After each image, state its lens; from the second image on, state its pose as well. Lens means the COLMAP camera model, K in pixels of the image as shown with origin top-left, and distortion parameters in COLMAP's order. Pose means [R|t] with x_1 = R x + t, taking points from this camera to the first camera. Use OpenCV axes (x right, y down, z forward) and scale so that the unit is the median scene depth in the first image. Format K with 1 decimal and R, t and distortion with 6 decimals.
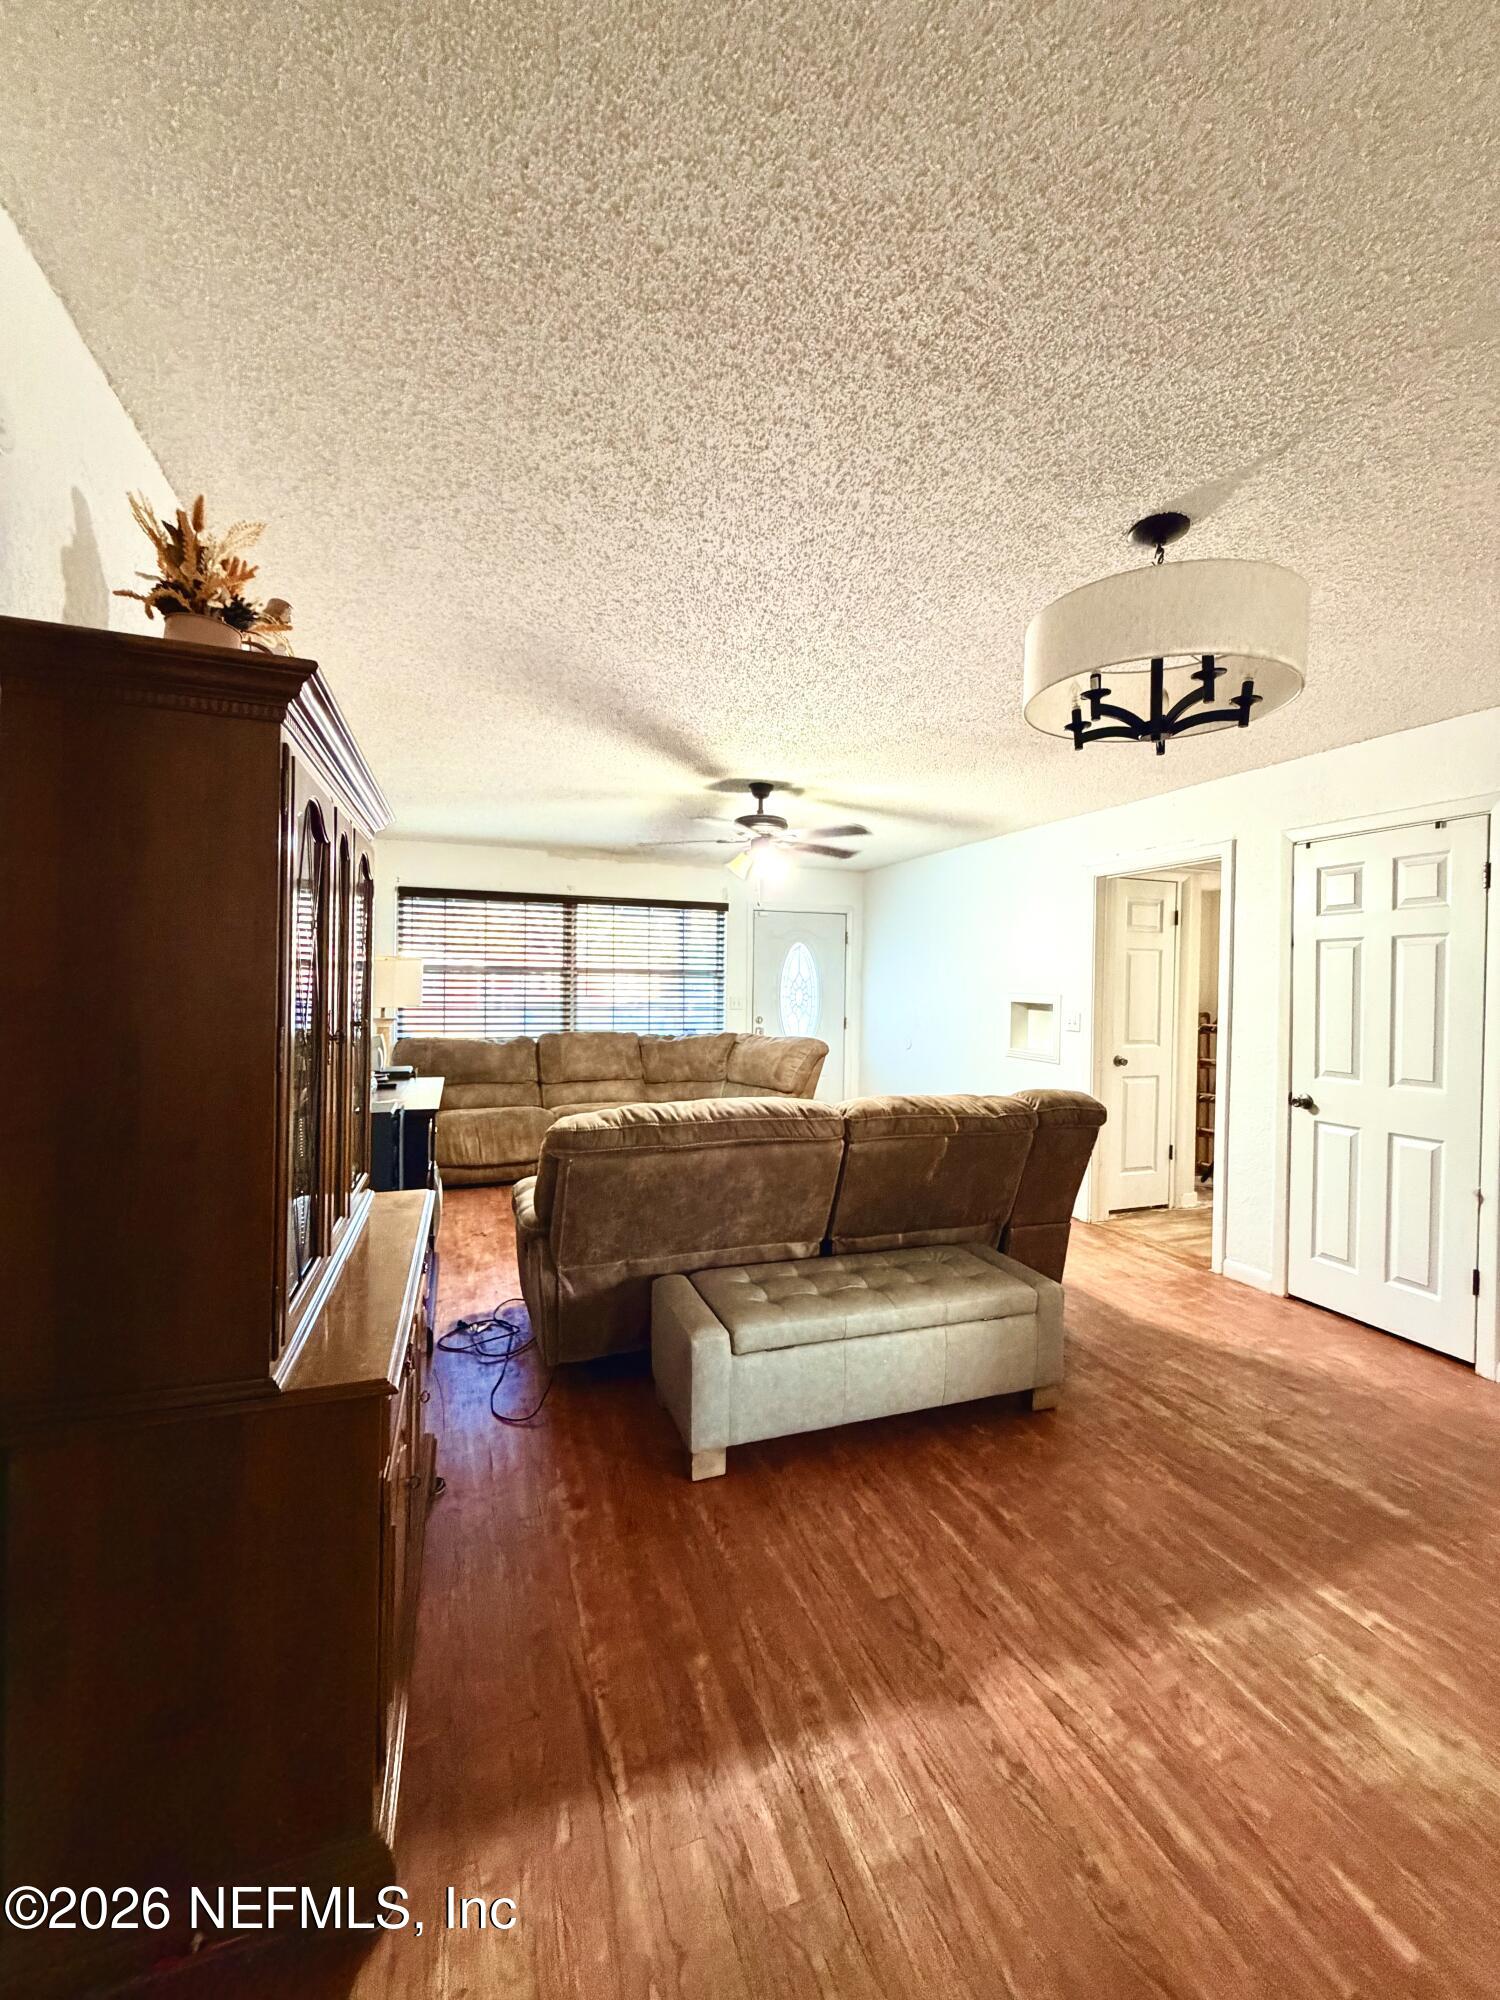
lens RADIAL K [[792.2, 0, 754.3], [0, 792.2, 996.2], [0, 0, 1]] dist [0.000834, 0.000462]
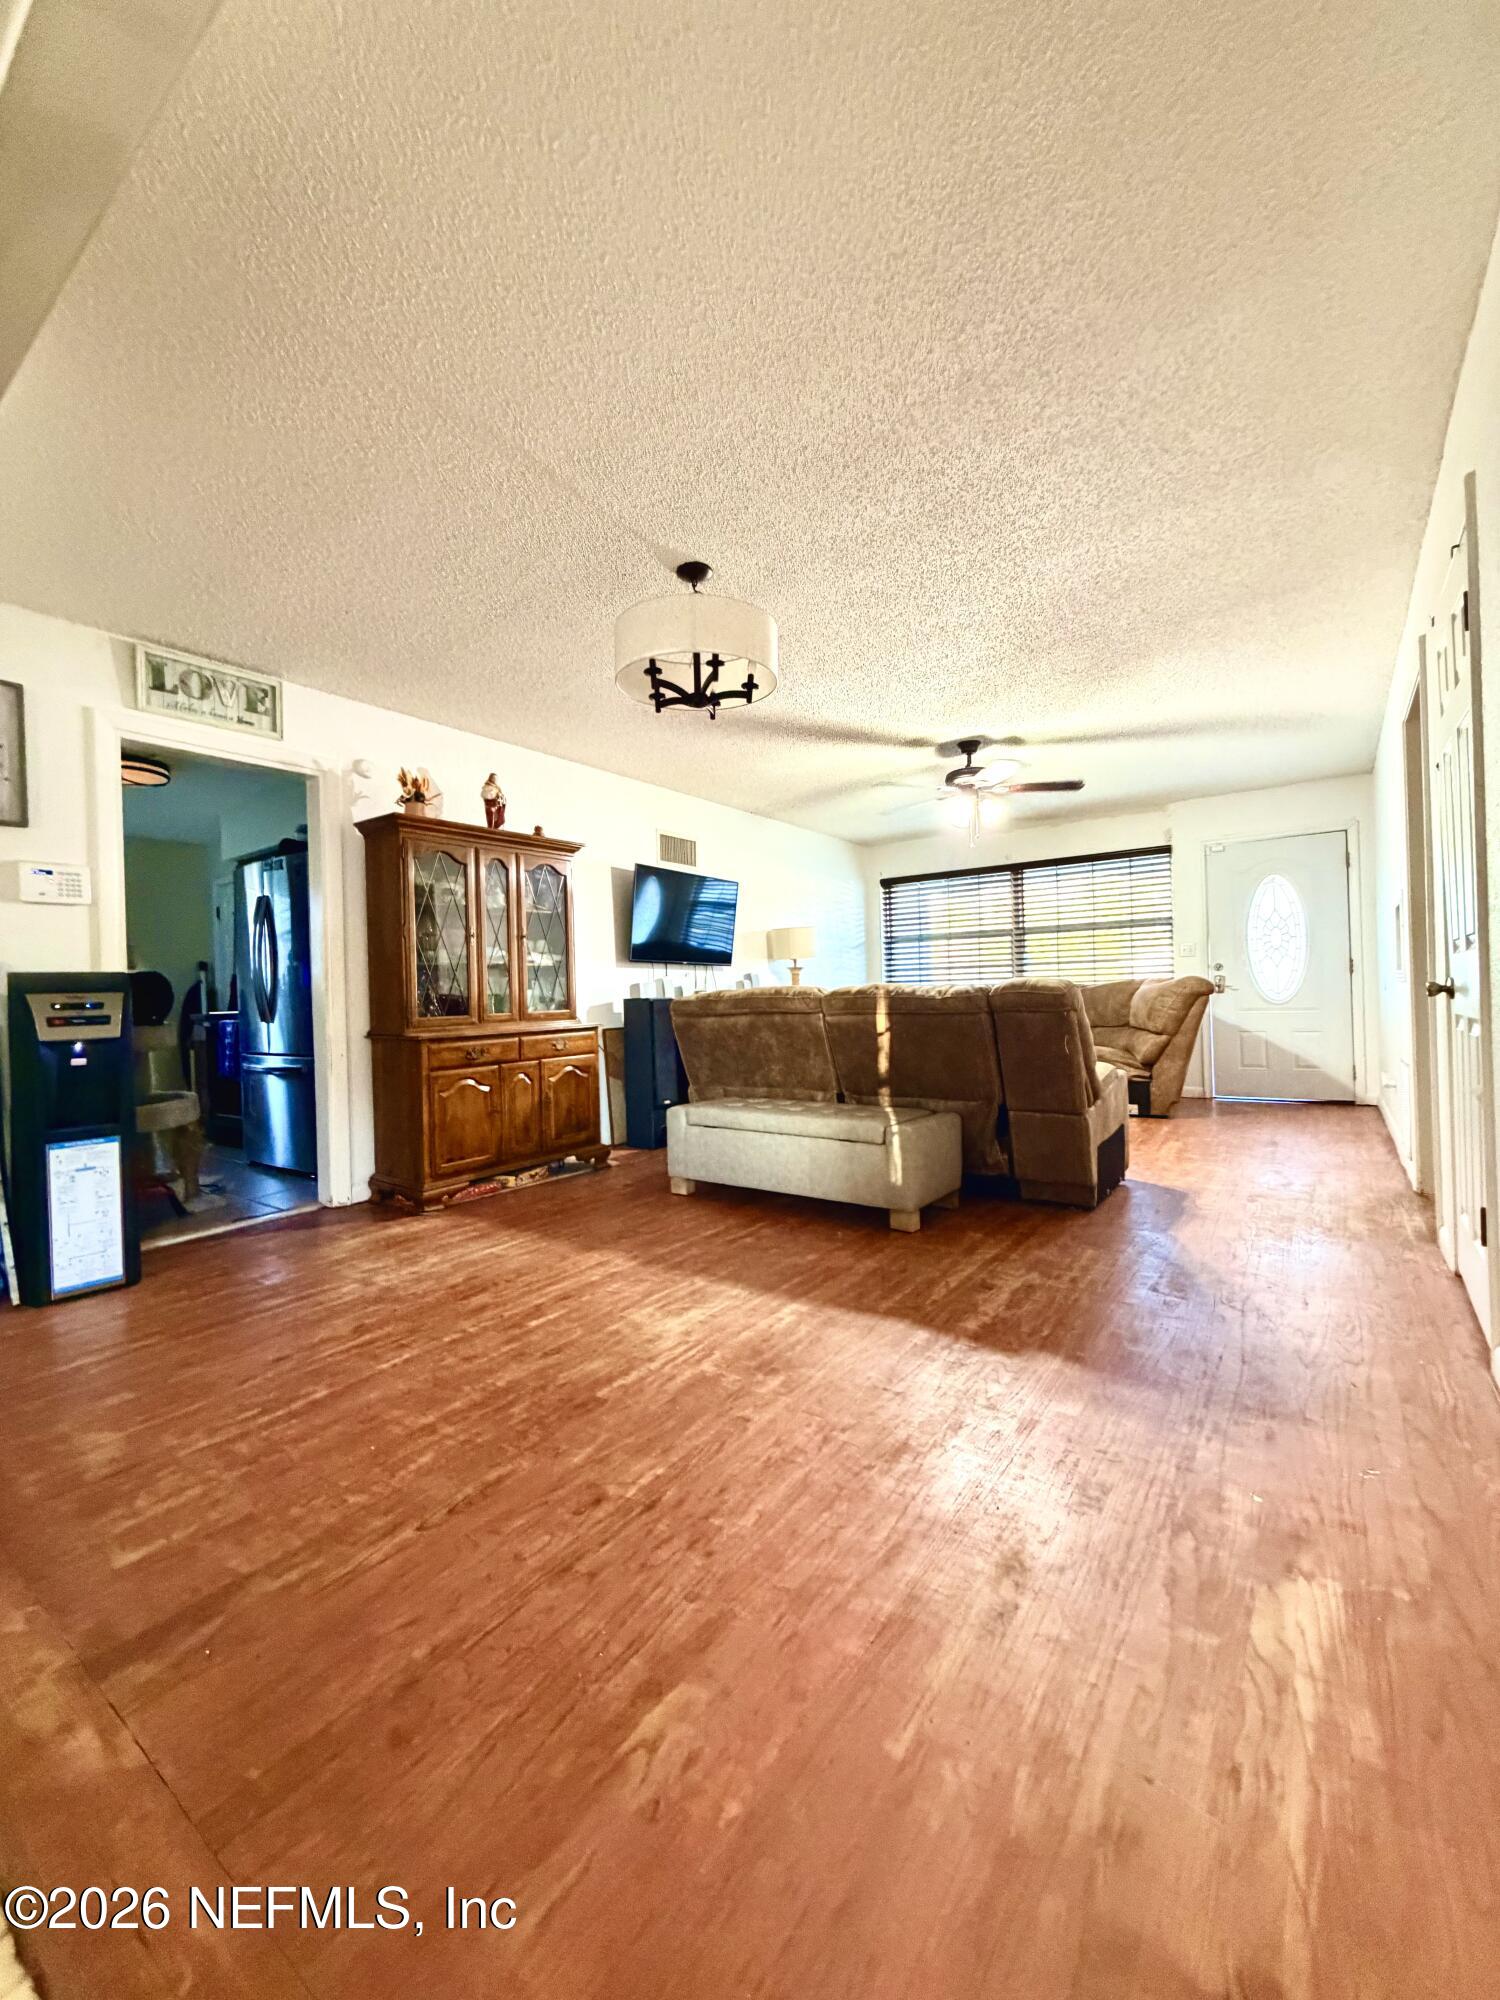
lens RADIAL K [[792.2, 0, 754.0], [0, 792.2, 995.4], [0, 0, 1]] dist [0.000834, 0.000462]
pose [[0.566675, -0.029490, -0.823414, 1.330972], [0.025430, 0.999509, -0.018296, 0.196682], [0.823549, -0.010571, 0.567147, 0.154664]]
